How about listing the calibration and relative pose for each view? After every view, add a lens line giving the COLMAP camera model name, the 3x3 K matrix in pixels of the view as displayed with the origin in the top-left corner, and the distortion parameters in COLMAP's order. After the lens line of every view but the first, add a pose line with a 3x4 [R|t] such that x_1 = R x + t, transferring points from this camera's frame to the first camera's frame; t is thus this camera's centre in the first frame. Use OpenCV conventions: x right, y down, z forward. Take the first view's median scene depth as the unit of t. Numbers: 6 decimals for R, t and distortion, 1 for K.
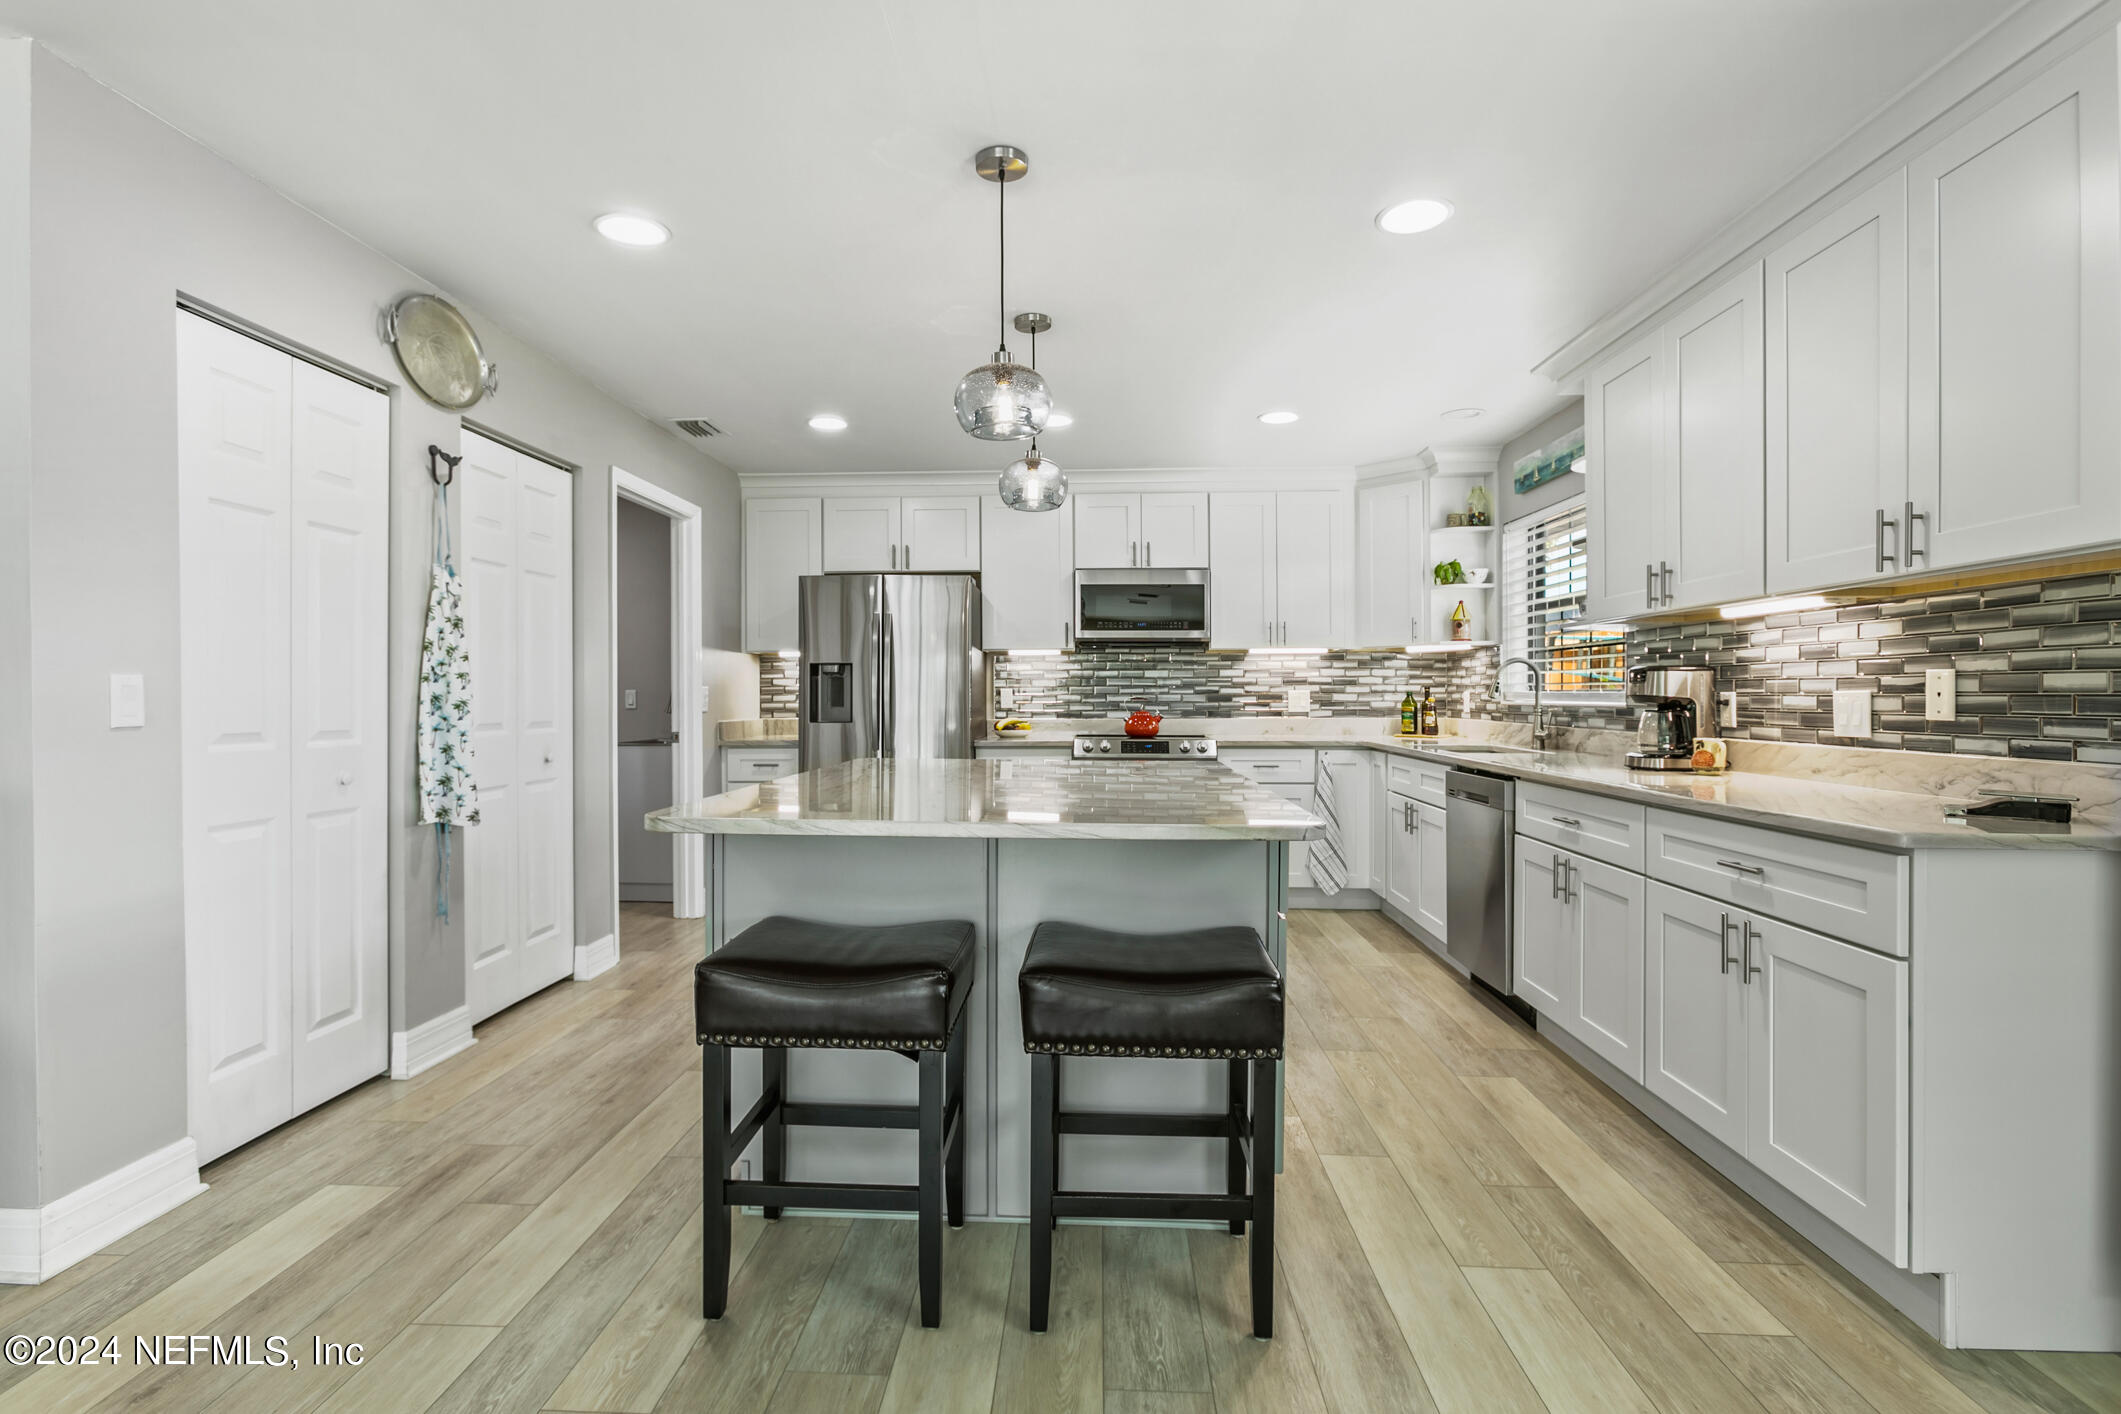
lens RADIAL K [[981.9, 0, 1055.5], [0, 981.9, 705.2], [0, 0, 1]] dist [-0.005215, 0.003098]
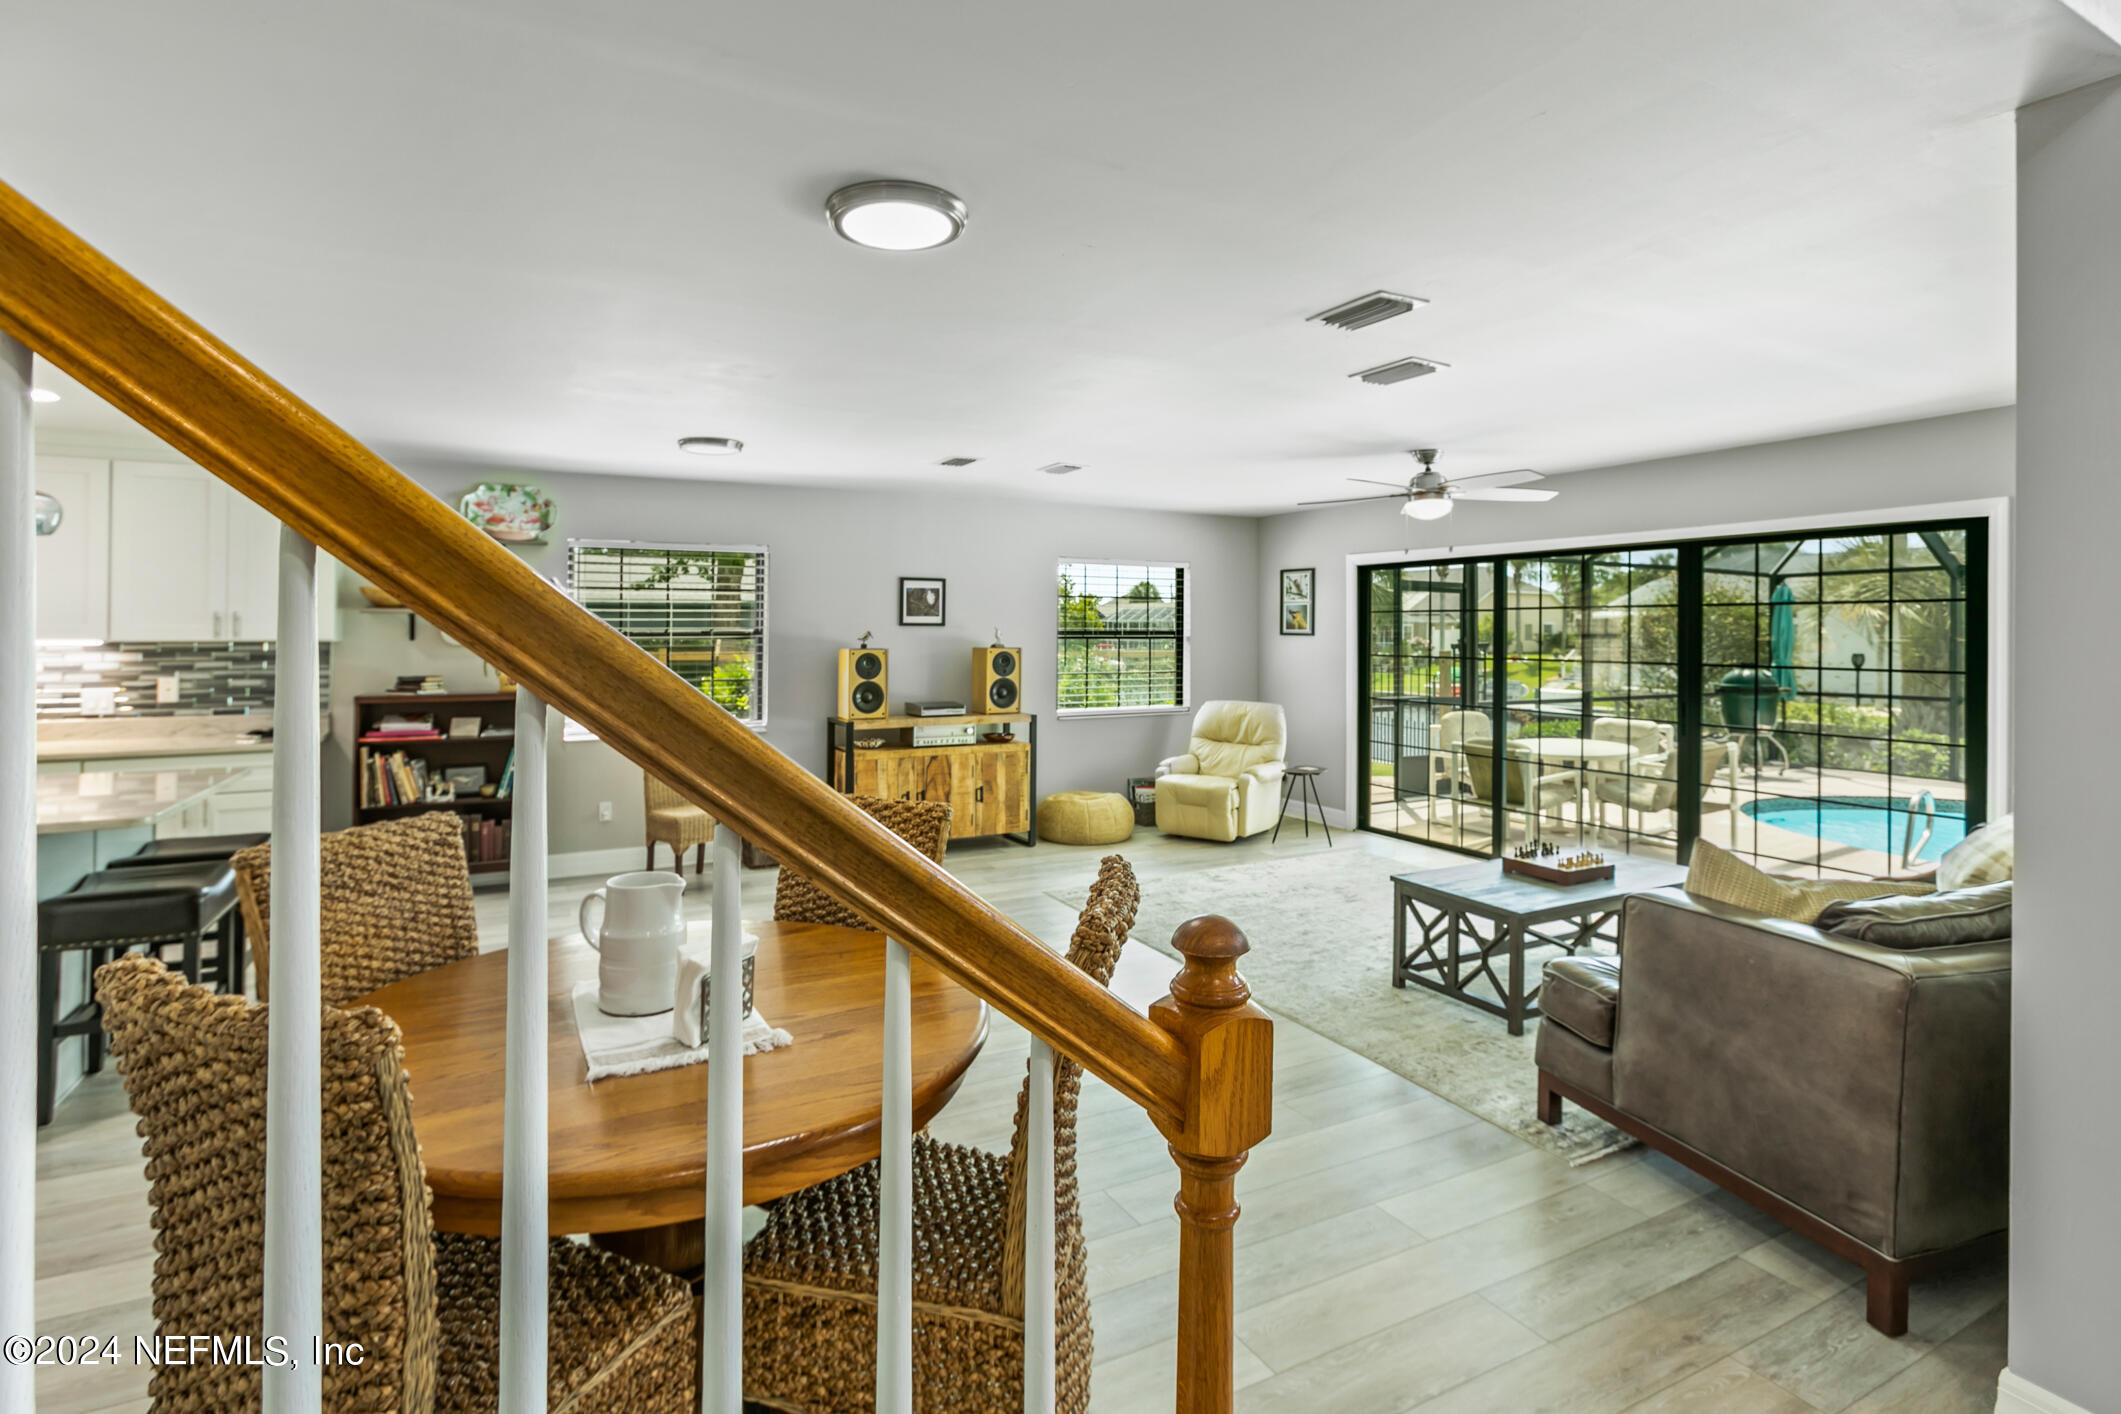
lens RADIAL K [[1010.3, 0, 1021.7], [0, 1010.3, 633.9], [0, 0, 1]] dist [-0.005217, 0.004291]
pose [[-0.496528, -0.001845, 0.868019, -1.360489], [0.007704, 0.999949, 0.006532, -0.094135], [-0.867987, 0.009931, -0.496488, 0.342793]]
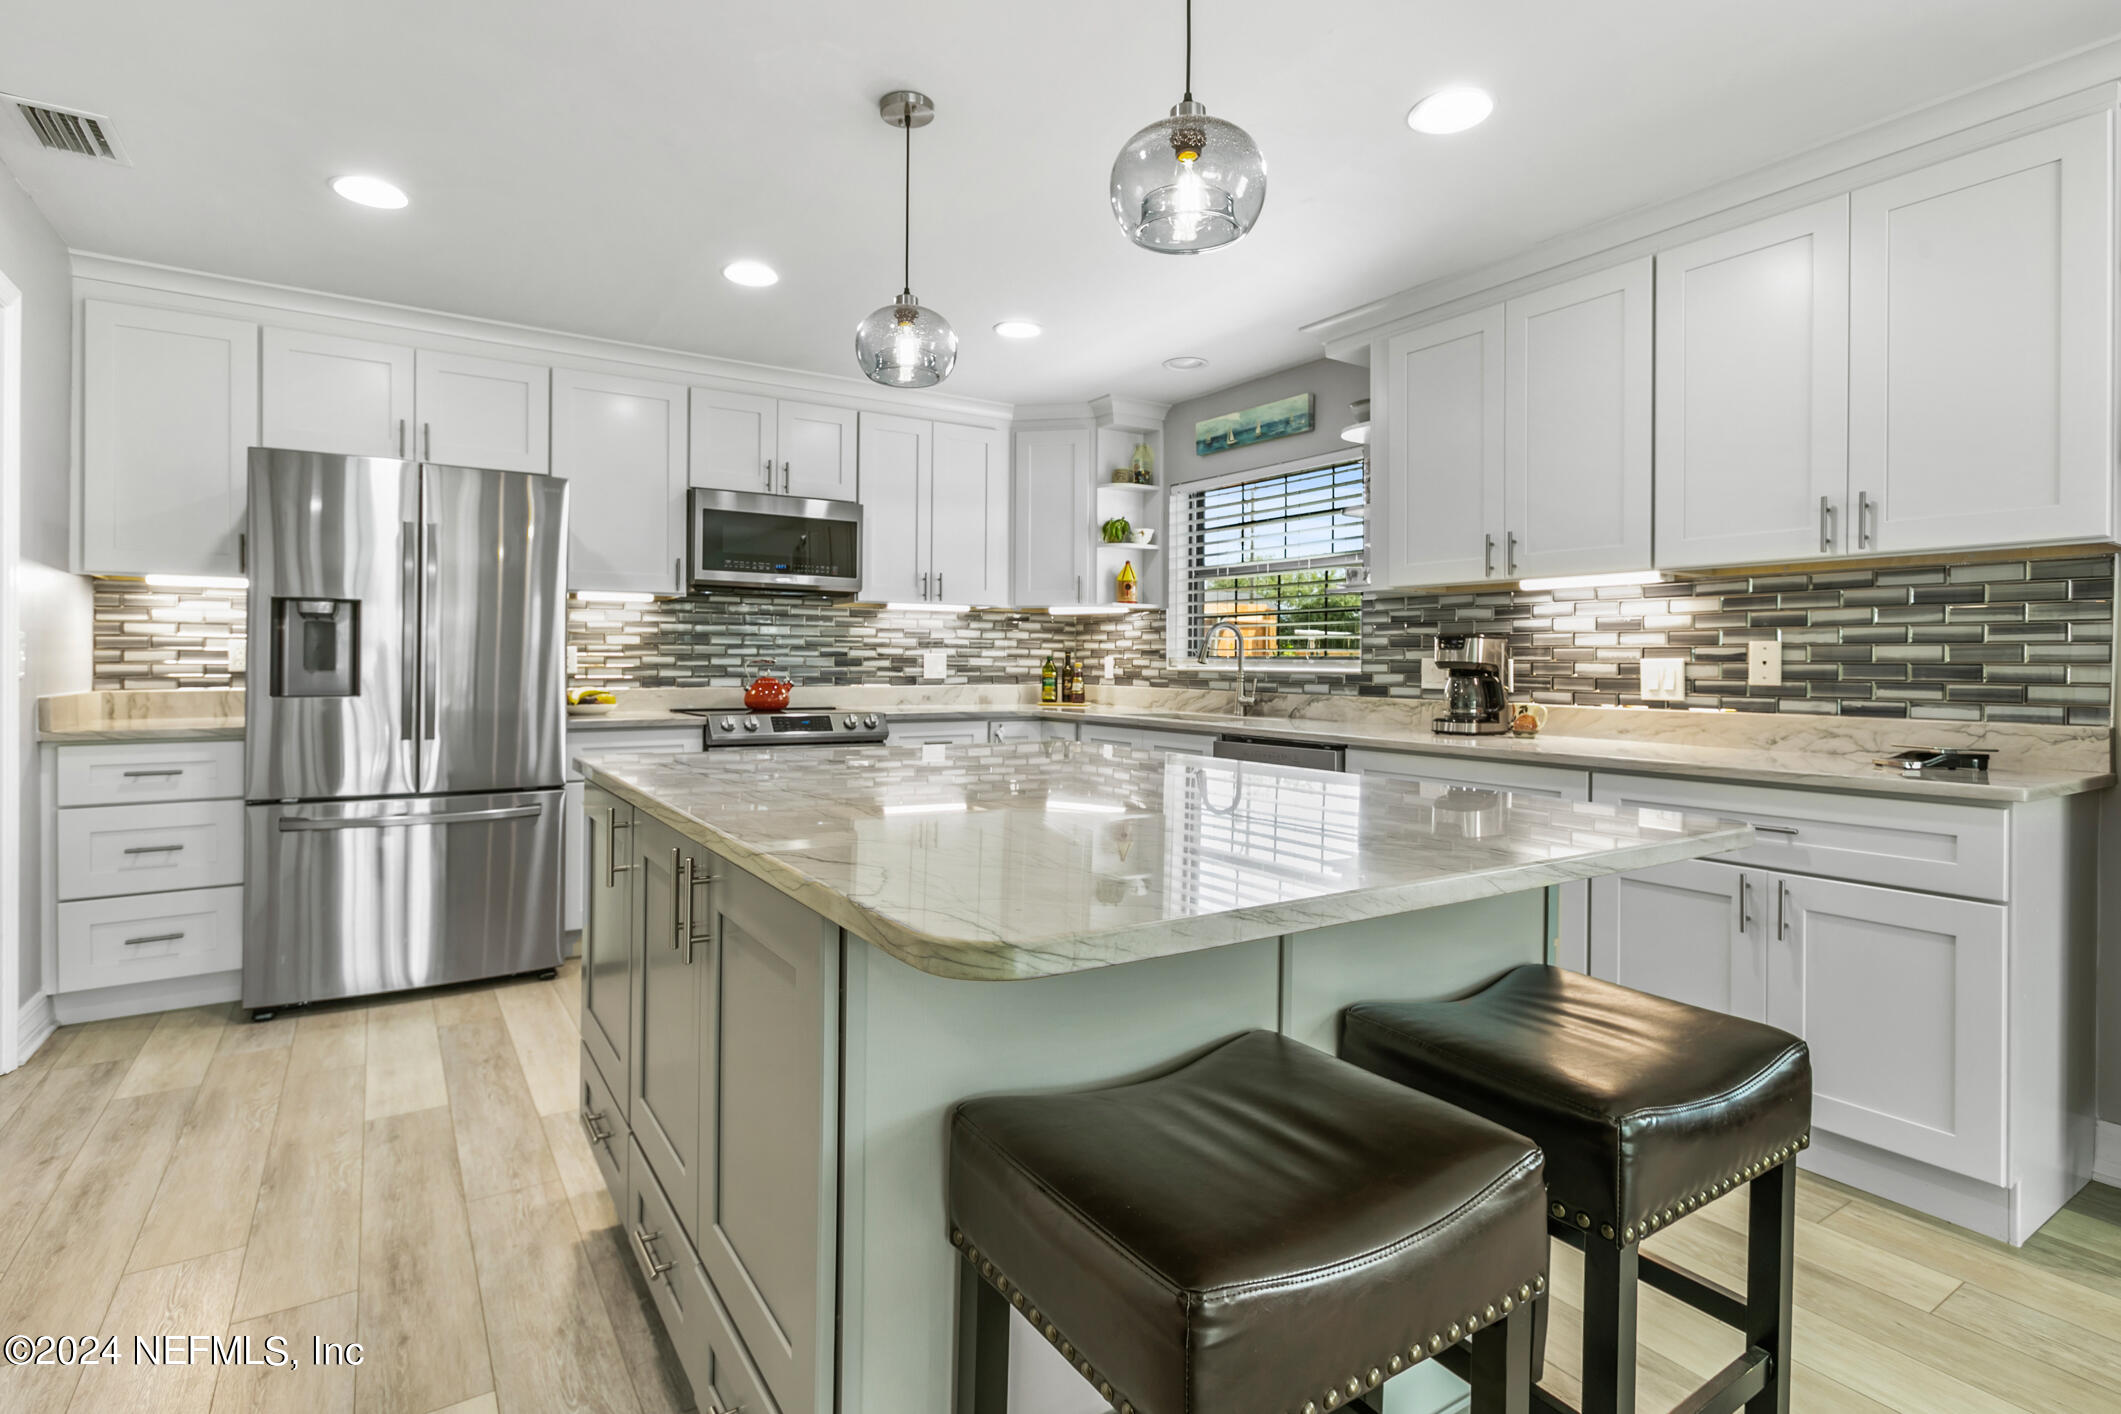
lens RADIAL K [[1041.0, 0, 1033.4], [0, 1041.0, 656.6], [0, 0, 1]] dist [0.007016, -0.000766]
pose [[0.817239, 0.011394, 0.576186, -0.368292], [-0.003092, 0.999877, -0.015386, 0.002393], [-0.576291, 0.010793, 0.817173, 0.349206]]
